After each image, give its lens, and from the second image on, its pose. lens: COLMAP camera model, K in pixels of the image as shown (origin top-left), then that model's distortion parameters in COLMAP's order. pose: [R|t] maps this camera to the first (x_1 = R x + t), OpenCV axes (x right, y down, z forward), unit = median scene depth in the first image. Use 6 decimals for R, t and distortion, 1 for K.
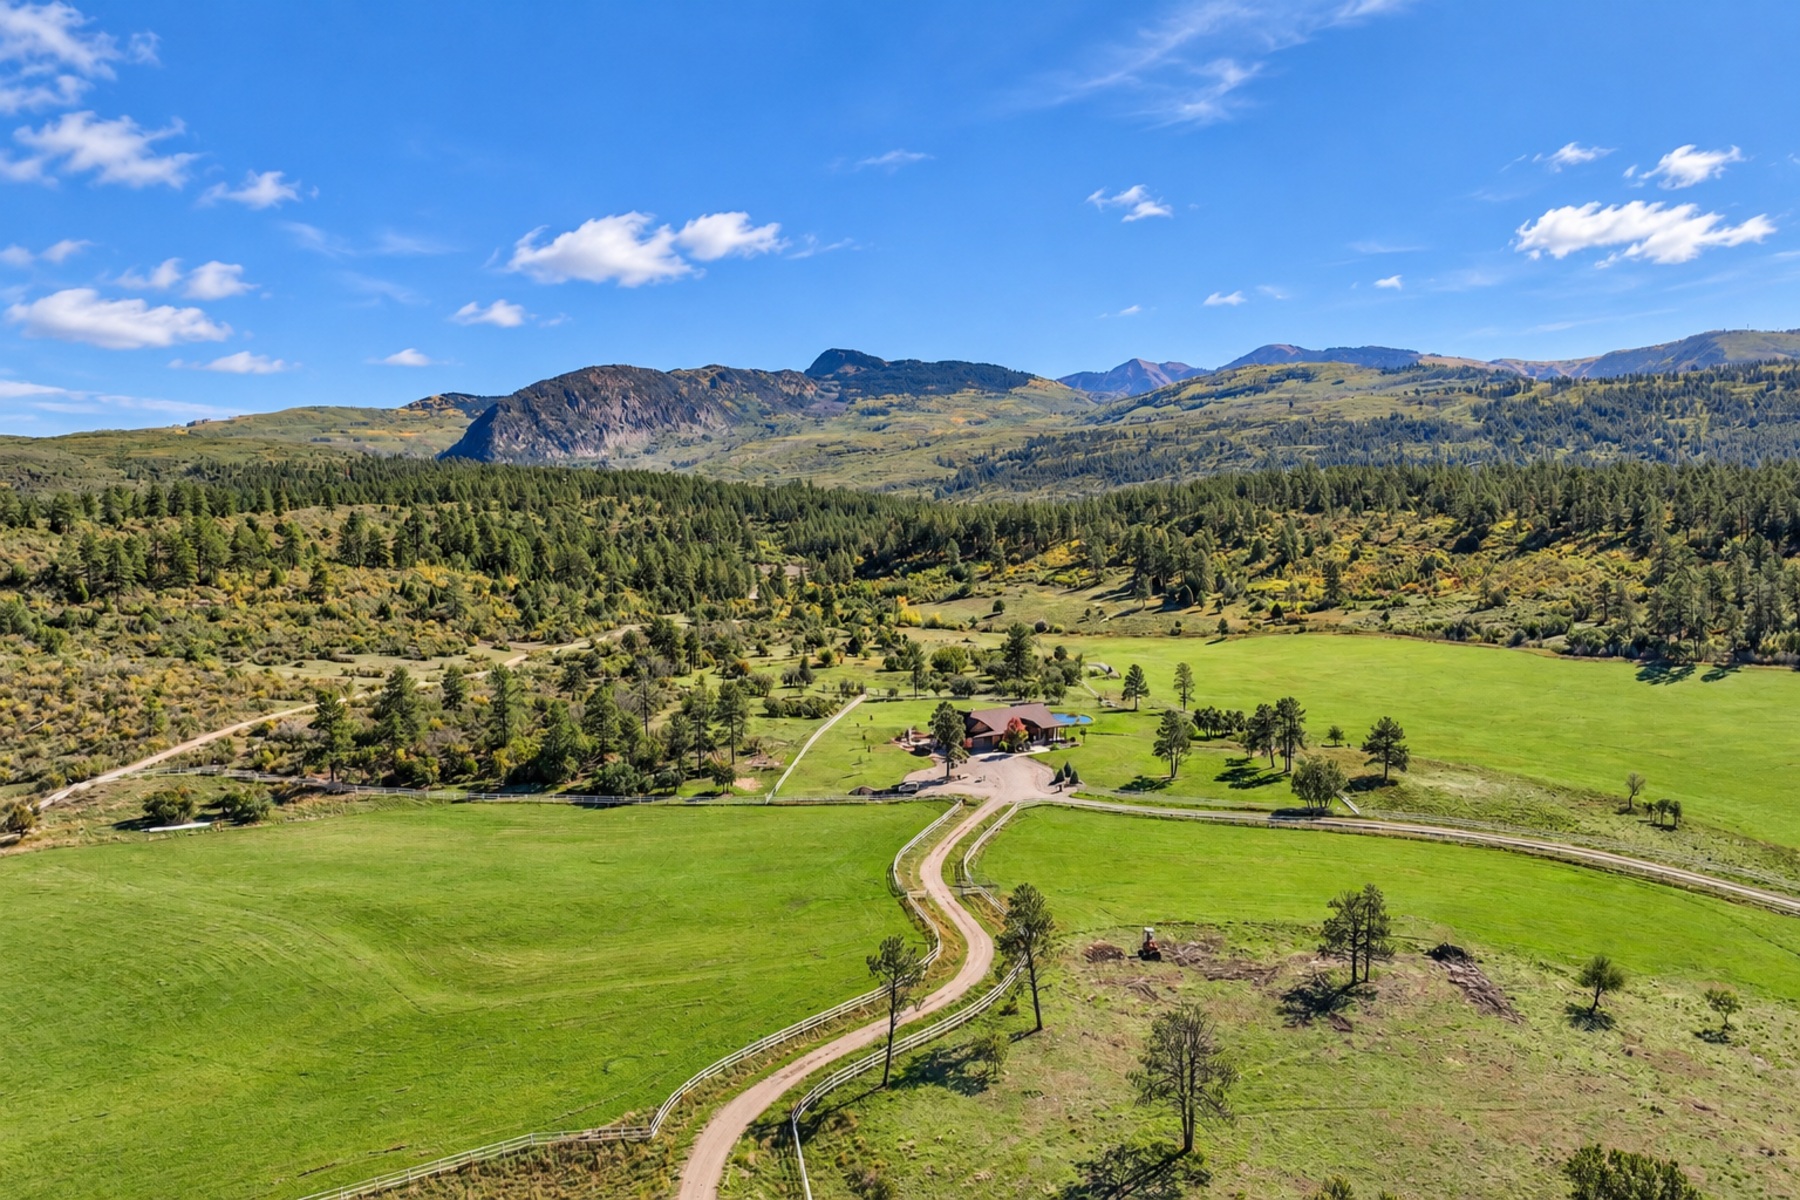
lens RADIAL K [[1247.8, 0, 912.6], [0, 1247.8, 594.8], [0, 0, 1]] dist [0.001676, -0.001439]
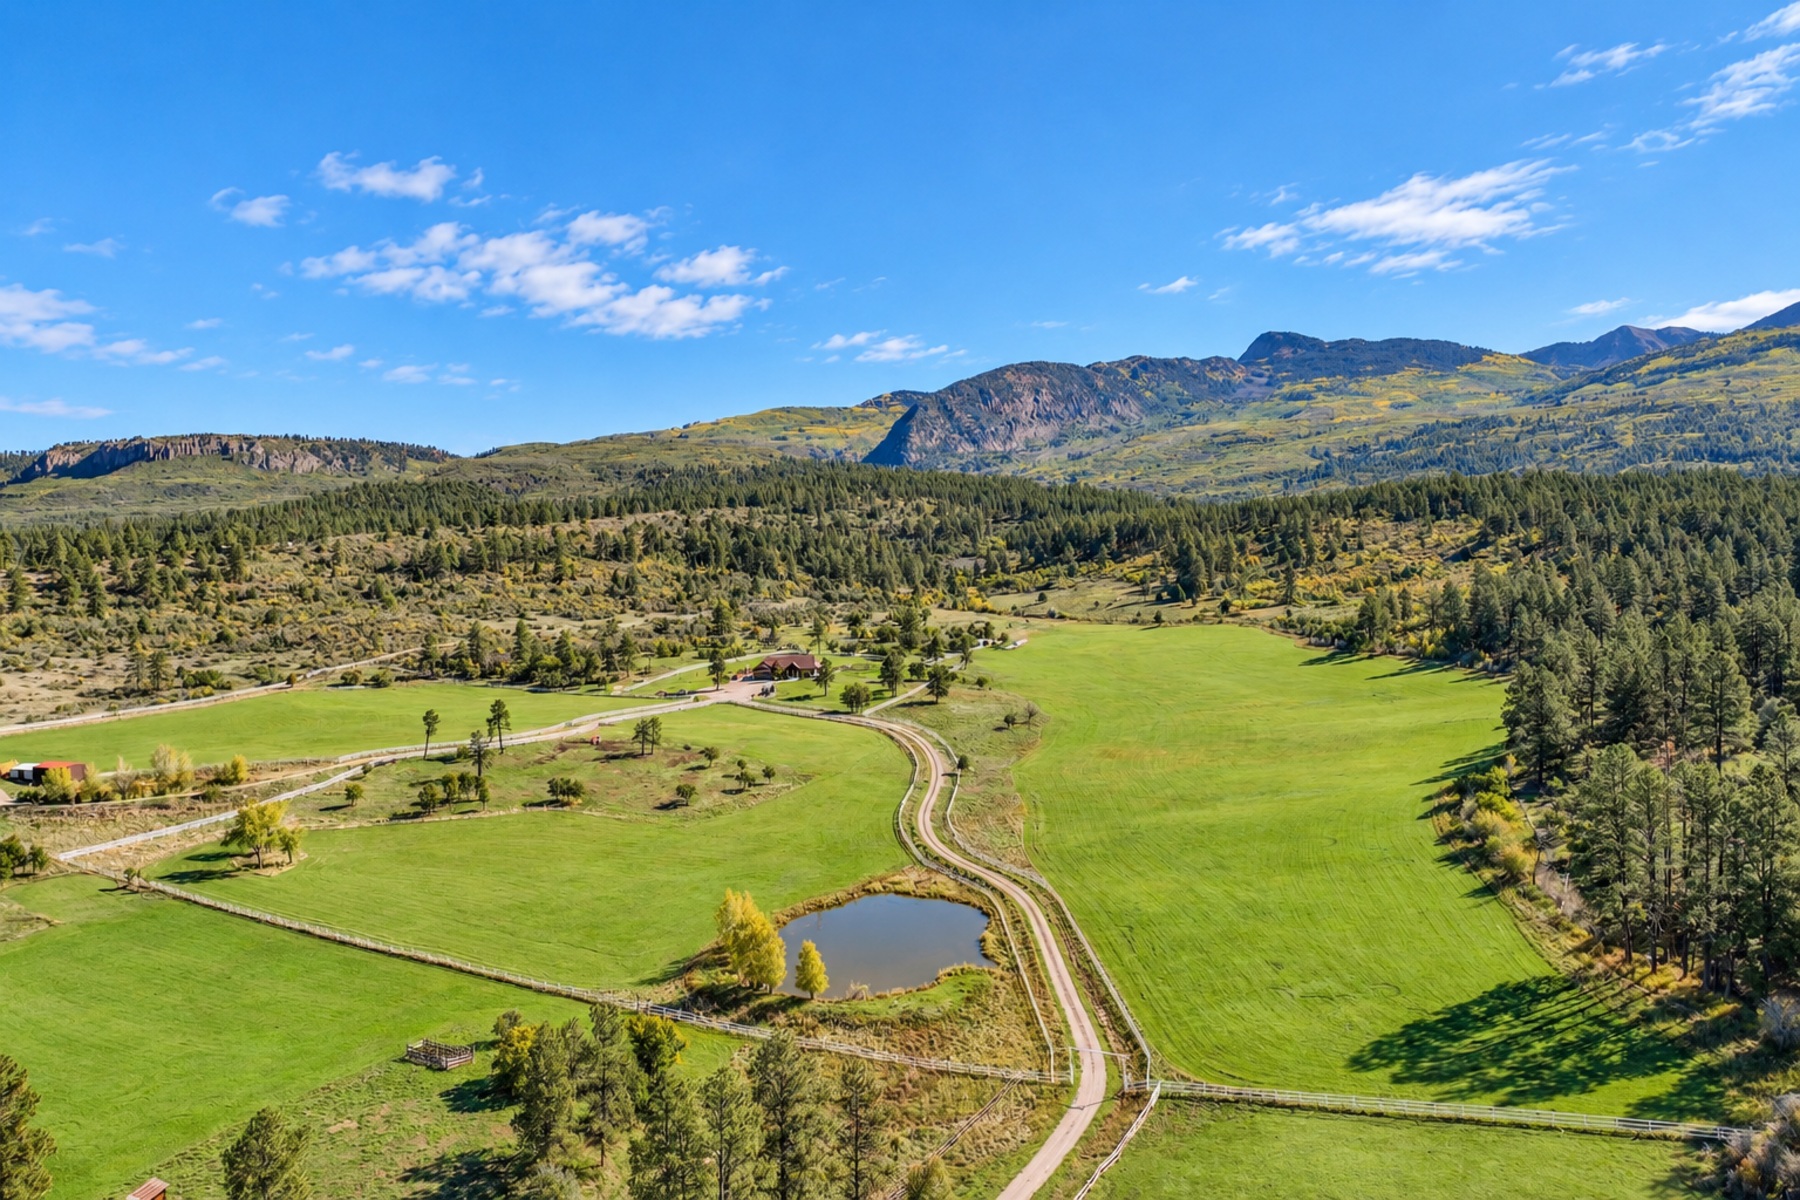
lens RADIAL K [[1247.8, 0, 912.6], [0, 1247.8, 594.8], [0, 0, 1]] dist [0.001676, -0.001439]
pose [[0.934982, 0.024890, -0.353820, 0.061153], [-0.020499, 0.999659, 0.016154, -0.001771], [0.354101, -0.007850, 0.935174, -0.038445]]
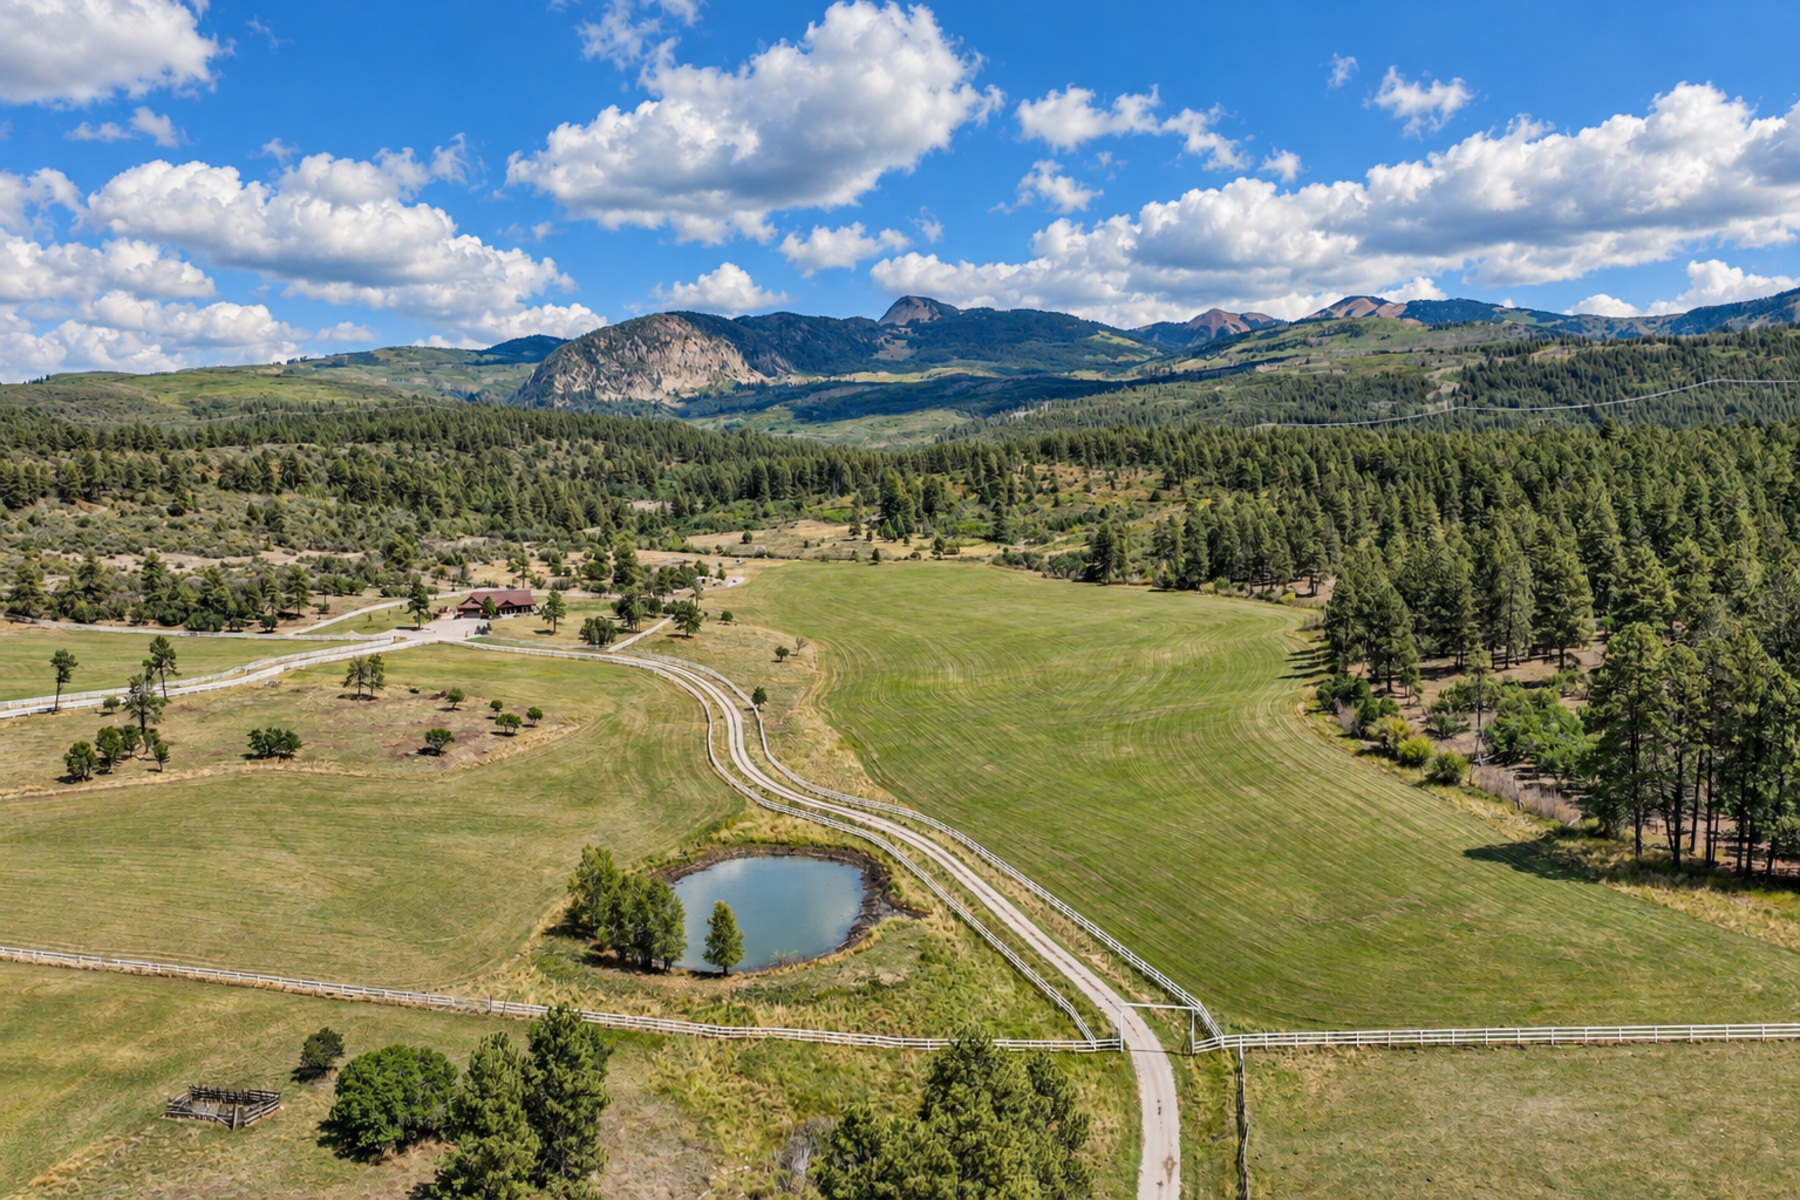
lens RADIAL K [[1247.8, 0, 912.6], [0, 1247.8, 594.8], [0, 0, 1]] dist [0.001676, -0.001439]
pose [[0.997023, 0.026685, -0.072343, 0.048569], [-0.023683, 0.998835, 0.042045, 0.001737], [0.073381, -0.040206, 0.996493, -0.032188]]
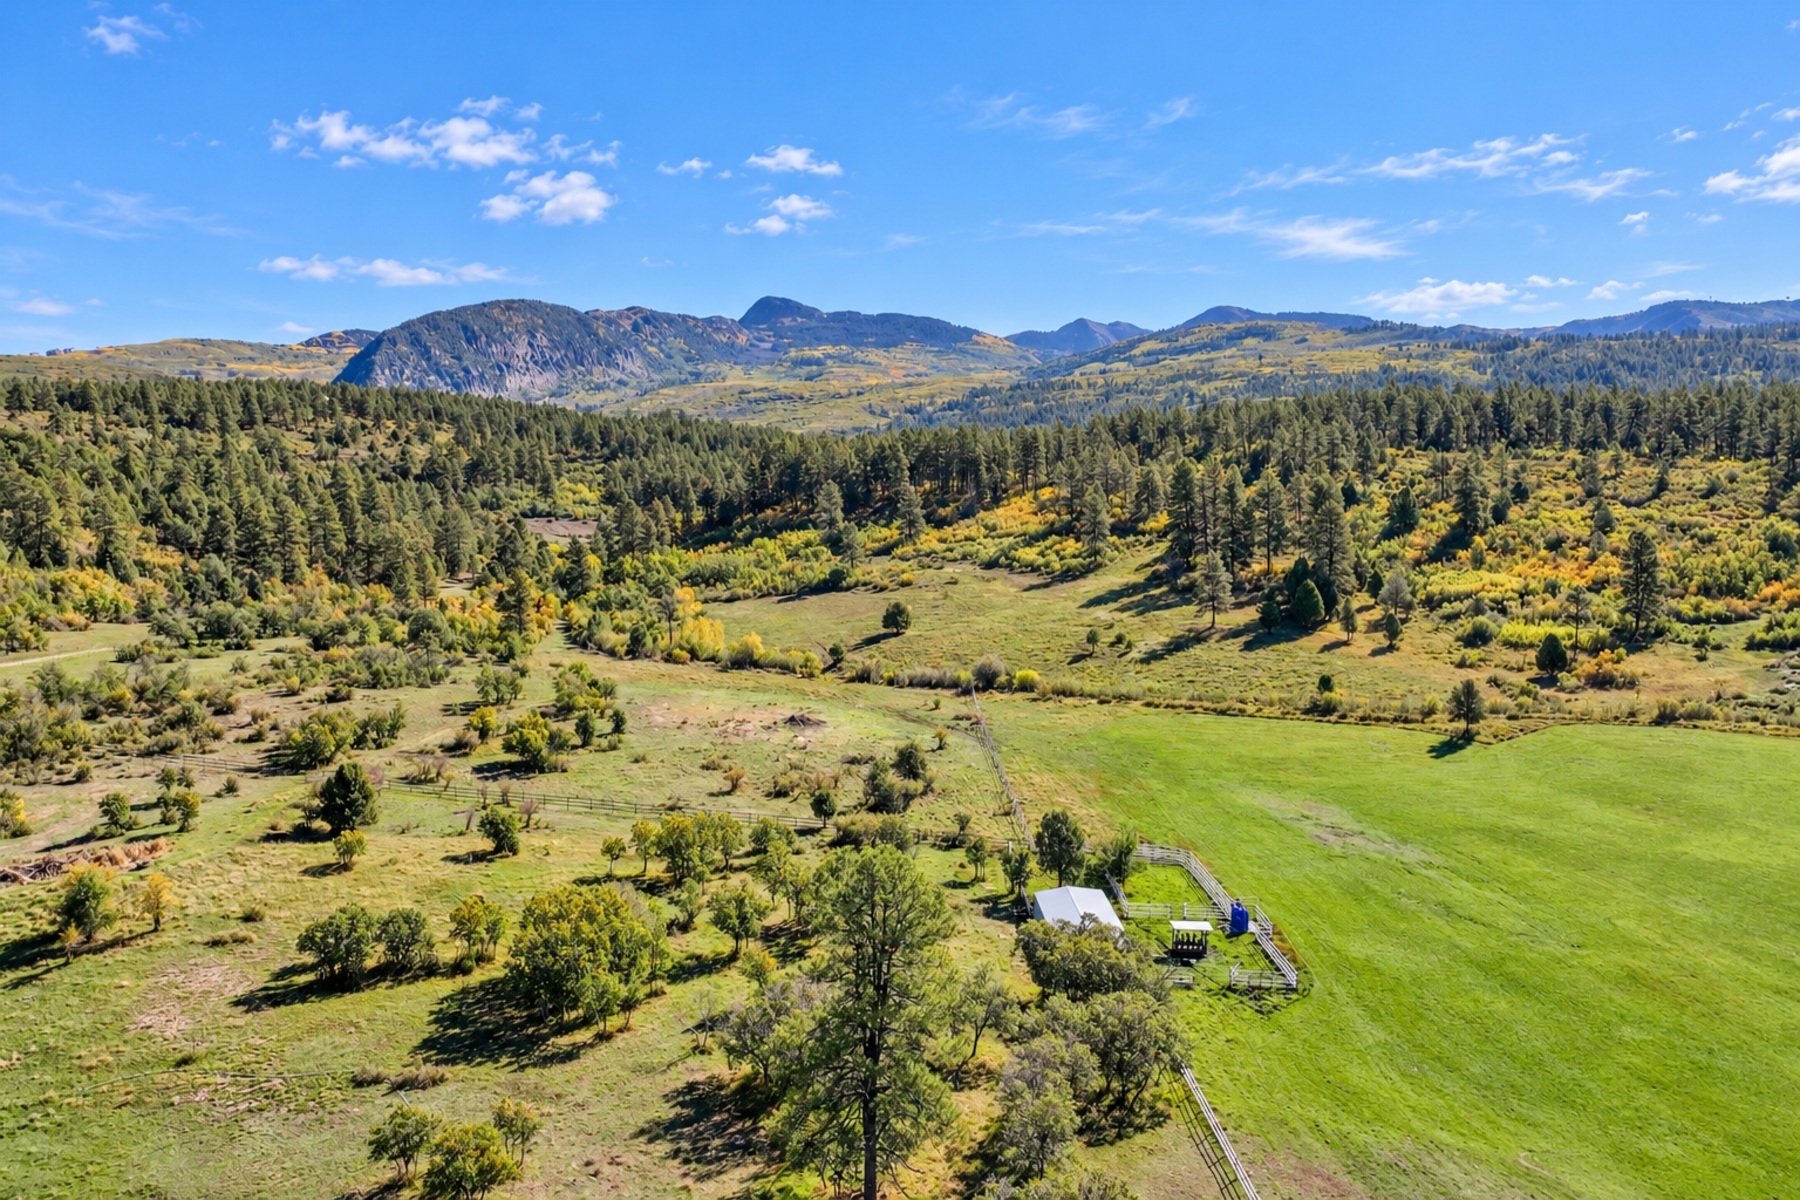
lens RADIAL K [[1247.8, 0, 912.6], [0, 1247.8, 594.8], [0, 0, 1]] dist [0.001676, -0.001439]
pose [[0.998602, 0.019176, 0.049249, 0.008029], [-0.020684, 0.999327, 0.030285, -0.002043], [-0.048635, -0.031261, 0.998327, 0.082664]]
